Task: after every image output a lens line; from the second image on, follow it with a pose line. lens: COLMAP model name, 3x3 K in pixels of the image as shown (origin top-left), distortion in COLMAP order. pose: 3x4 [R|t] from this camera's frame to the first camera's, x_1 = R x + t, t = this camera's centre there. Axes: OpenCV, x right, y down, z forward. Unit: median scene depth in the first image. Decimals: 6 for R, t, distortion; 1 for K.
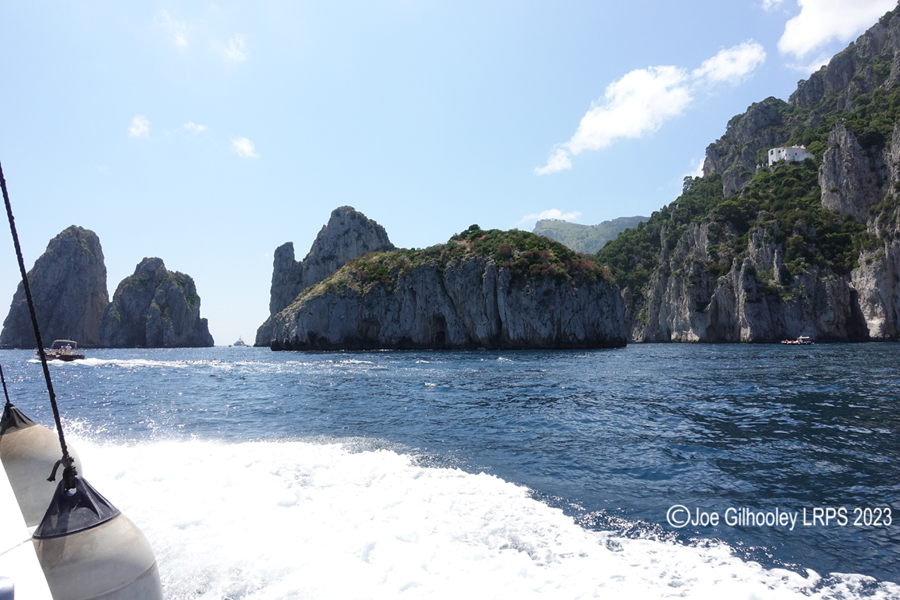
lens RADIAL K [[636.2, 0, 450.0], [0, 636.2, 300.0], [0, 0, 1]] dist [0.024885, -0.008303]
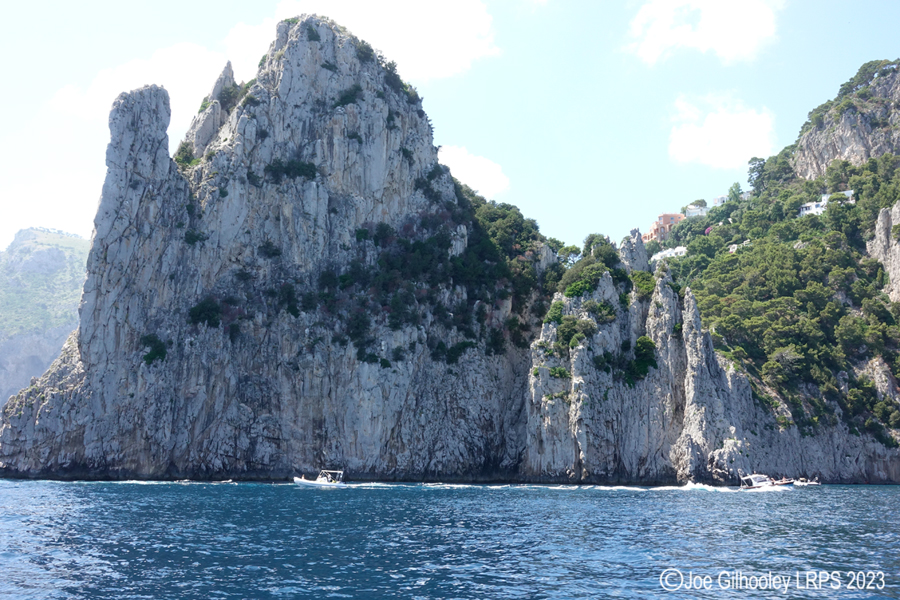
lens RADIAL K [[1069.5, 0, 450.0], [0, 1069.5, 300.0], [0, 0, 1]] dist [0.015327, 0.013013]
pose [[0.808313, 0.114555, 0.577500, -0.417214], [-0.060005, 0.991810, -0.112752, 0.043993], [-0.585687, 0.056486, 0.808567, 0.586506]]
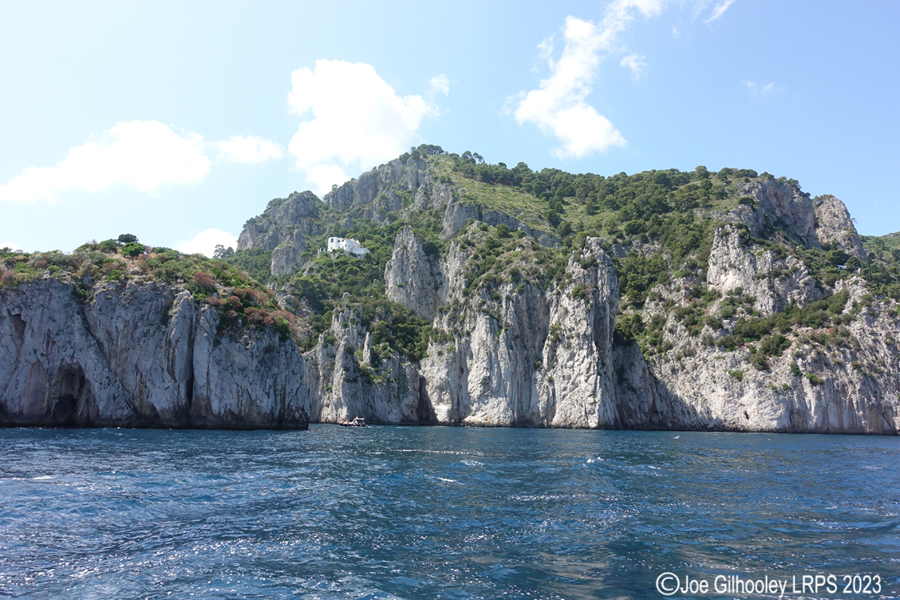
lens RADIAL K [[632.1, 0, 467.7], [0, 632.1, 298.5], [0, 0, 1]] dist [0.005461, -0.000155]
pose [[0.666829, 0.169031, 0.725788, -0.076186], [-0.078536, 0.984452, -0.157117, 0.009006], [-0.741061, 0.047770, 0.669736, 0.118916]]
